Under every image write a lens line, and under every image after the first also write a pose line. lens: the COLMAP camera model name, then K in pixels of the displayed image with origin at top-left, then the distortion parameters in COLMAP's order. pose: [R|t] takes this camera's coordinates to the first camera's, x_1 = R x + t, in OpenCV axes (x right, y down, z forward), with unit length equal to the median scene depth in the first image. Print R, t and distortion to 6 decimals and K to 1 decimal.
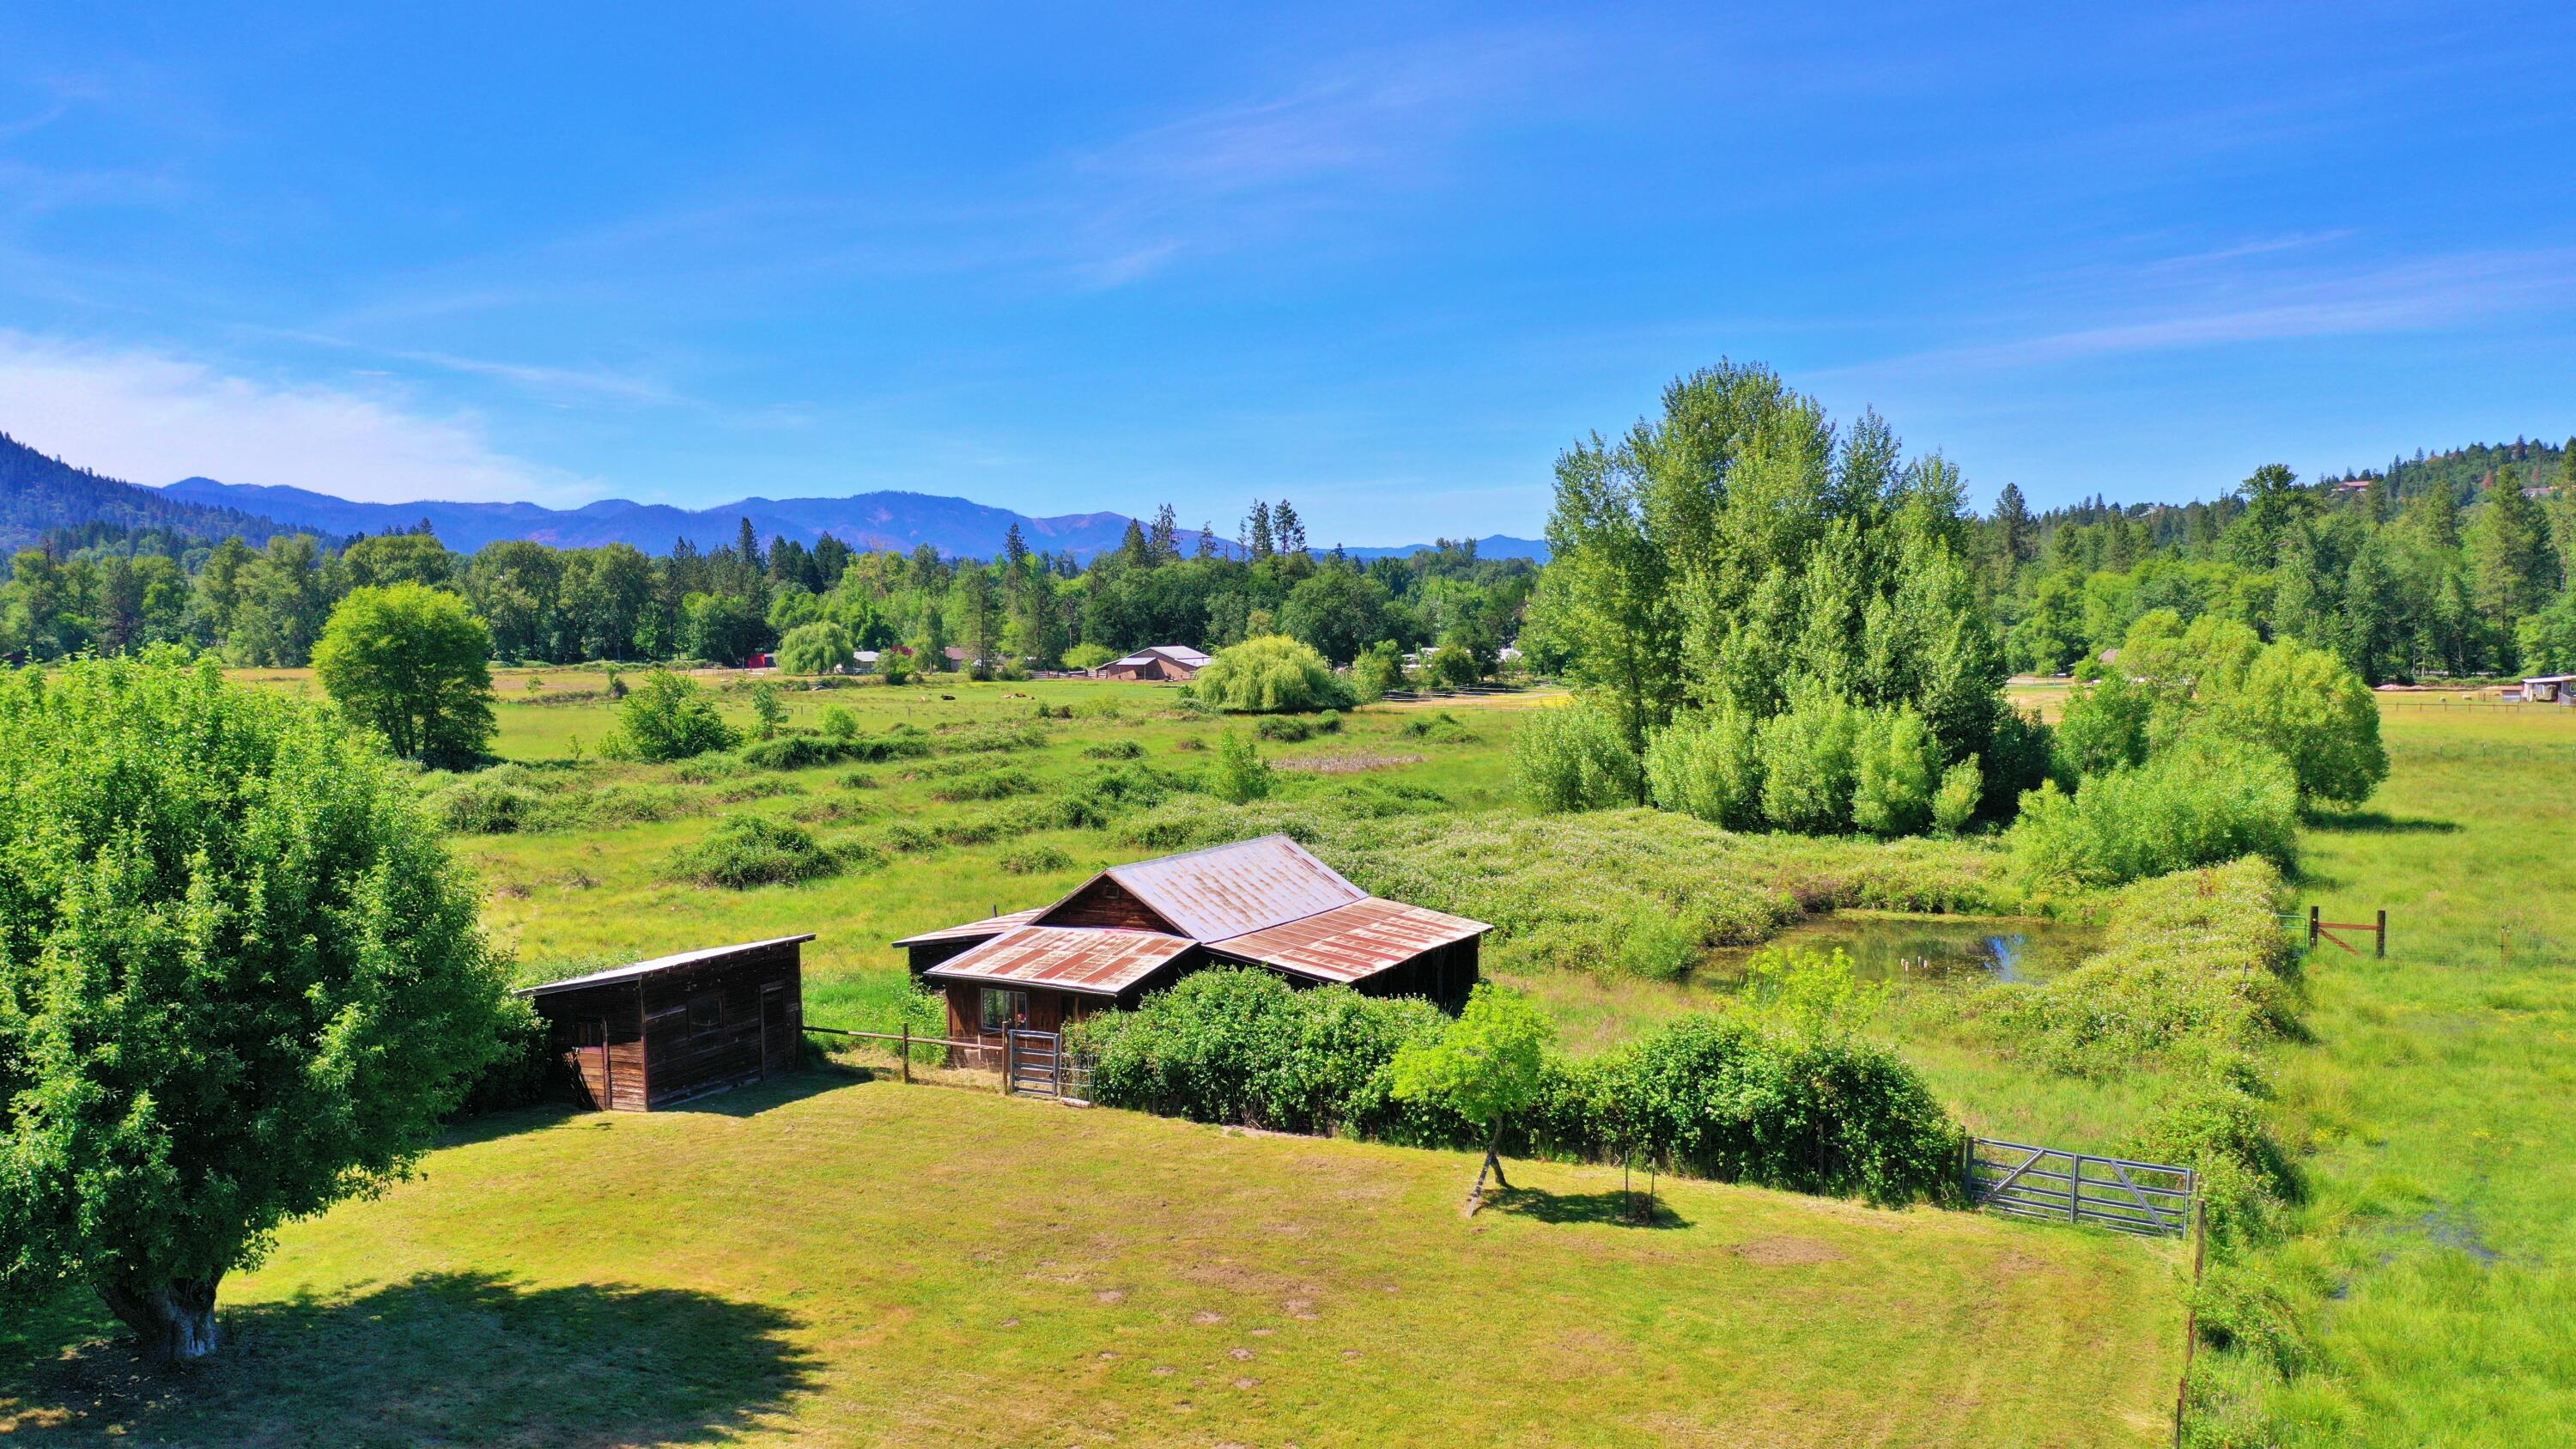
lens RADIAL K [[2023.7, 0, 1310.9], [0, 2023.7, 706.3], [0, 0, 1]] dist [-0.004468, 0.002006]
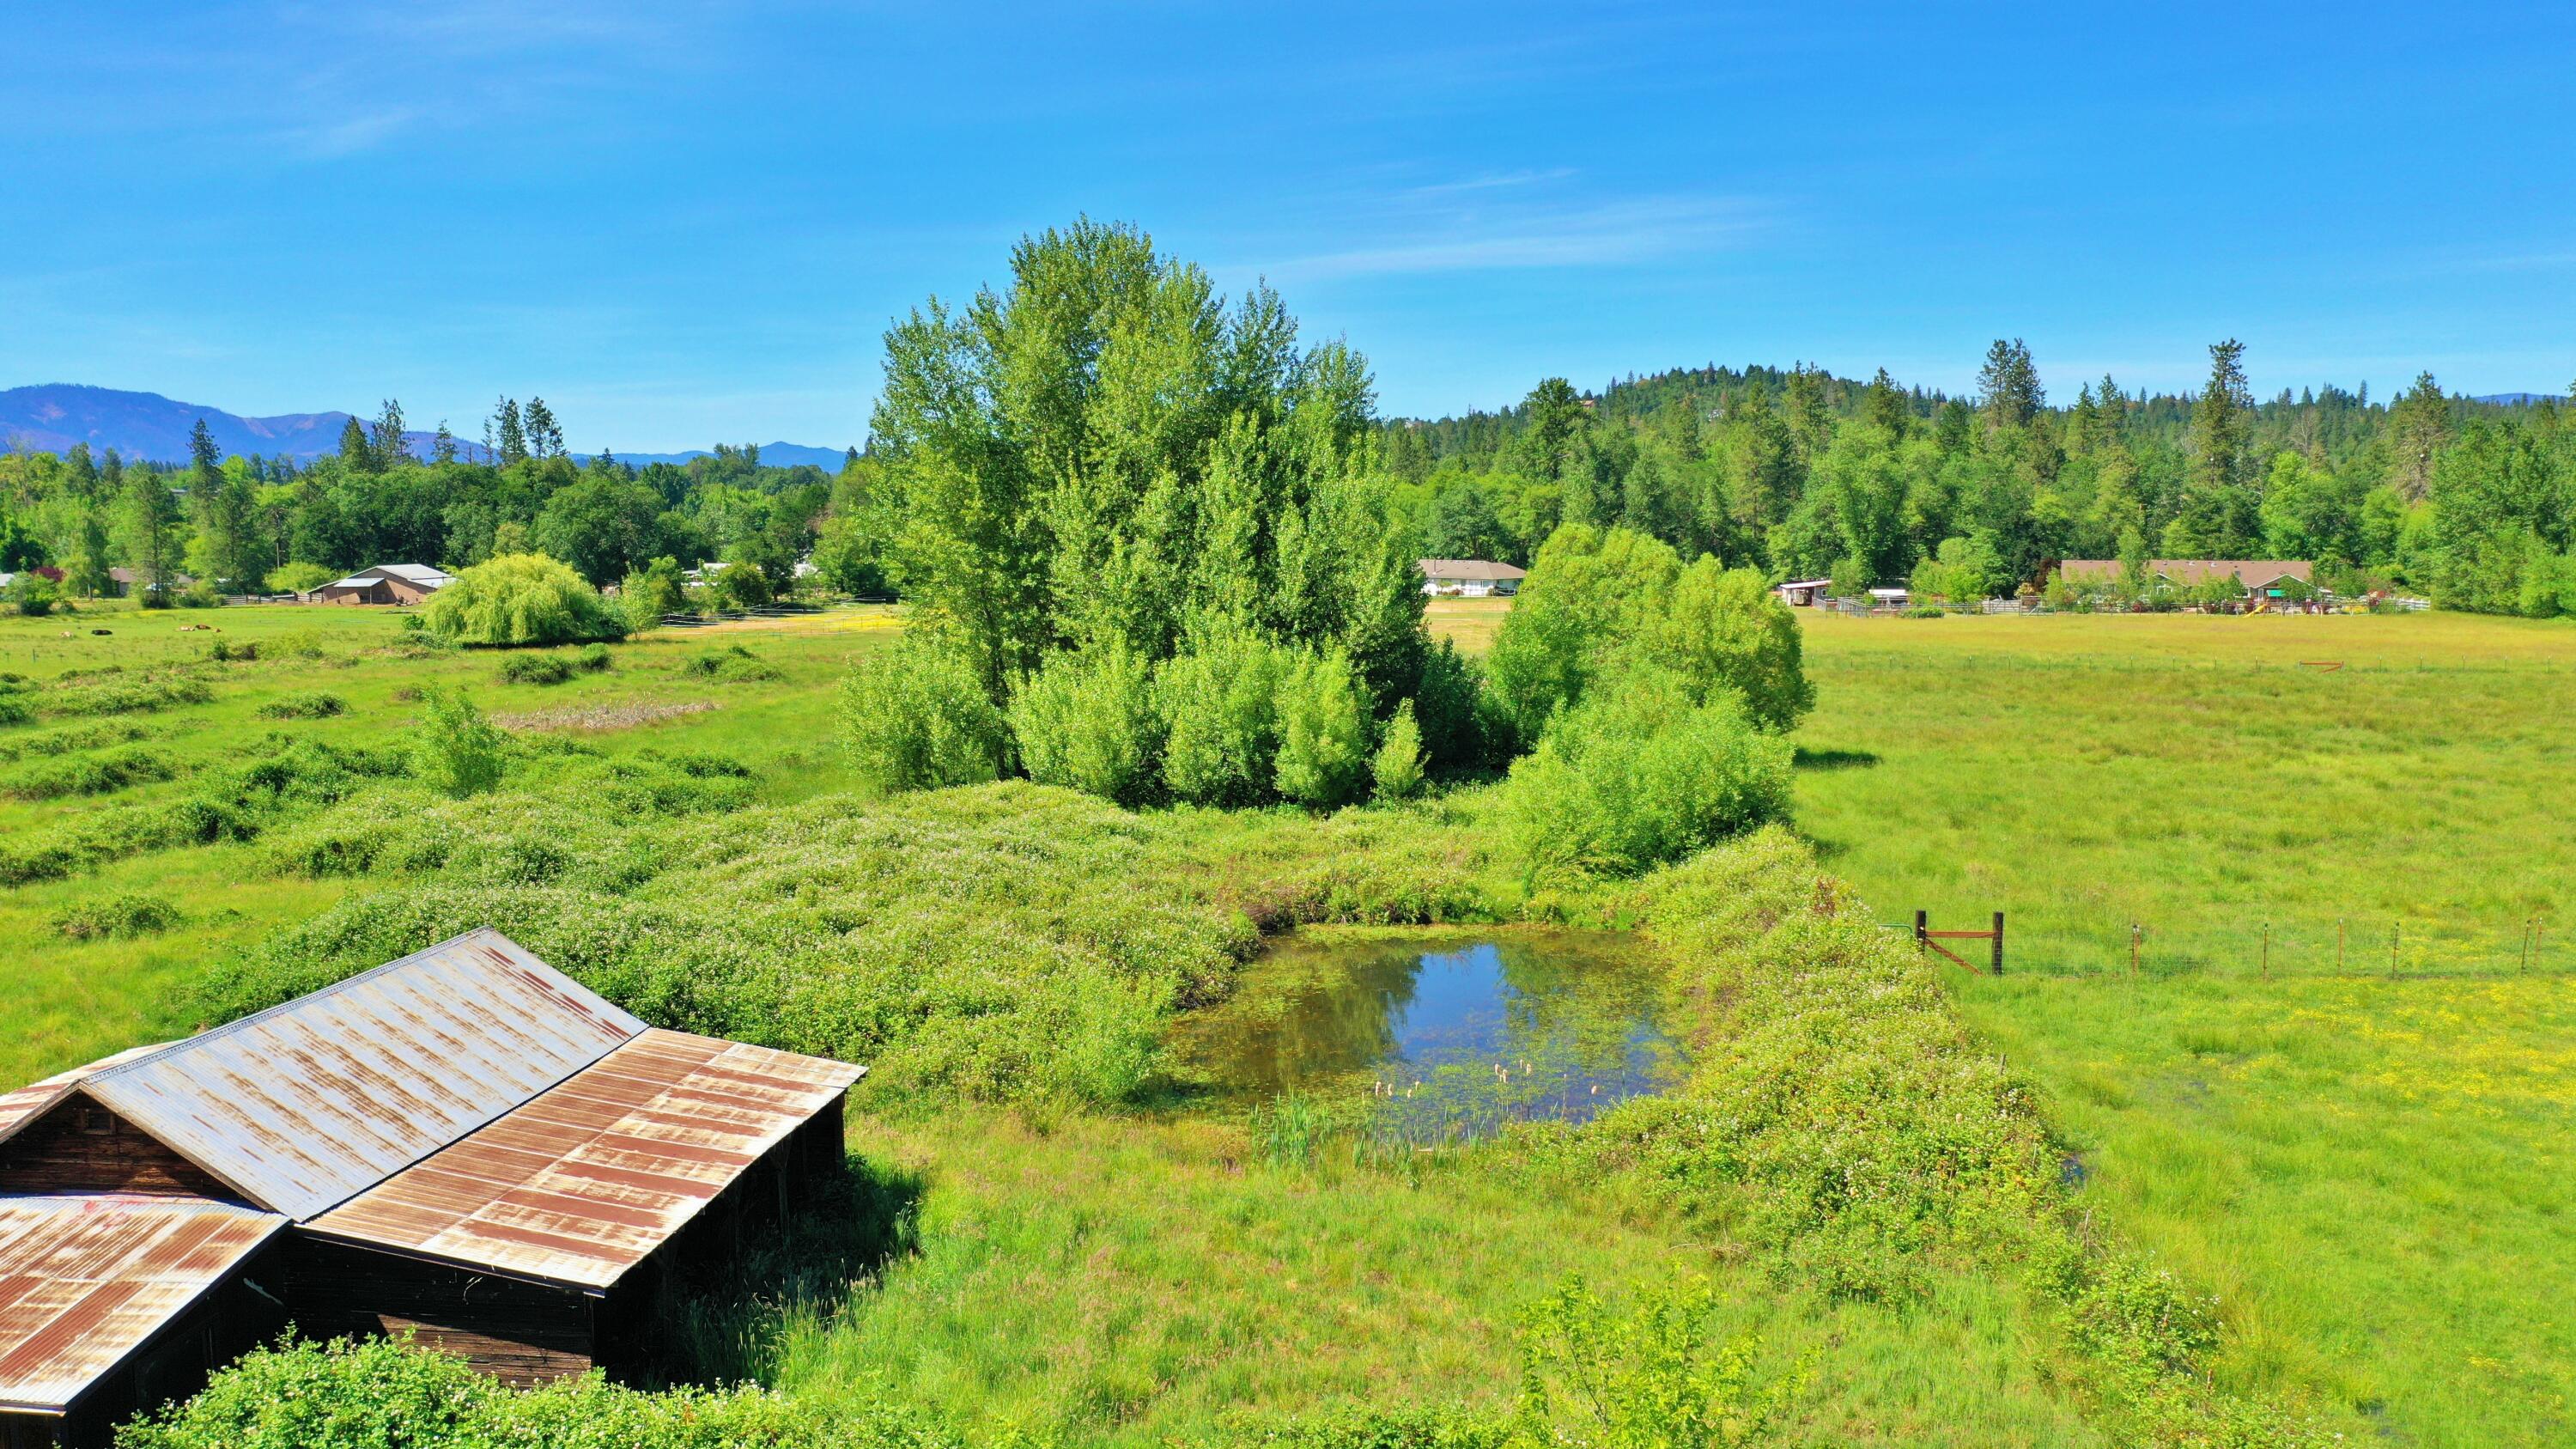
lens RADIAL K [[2023.7, 0, 1287.7], [0, 2023.7, 718.5], [0, 0, 1]] dist [-0.004468, 0.002006]
pose [[0.944176, -0.034224, 0.327658, 0.007748], [0.017611, 0.998410, 0.053539, -0.012496], [-0.328969, -0.044780, 0.943278, 0.205447]]
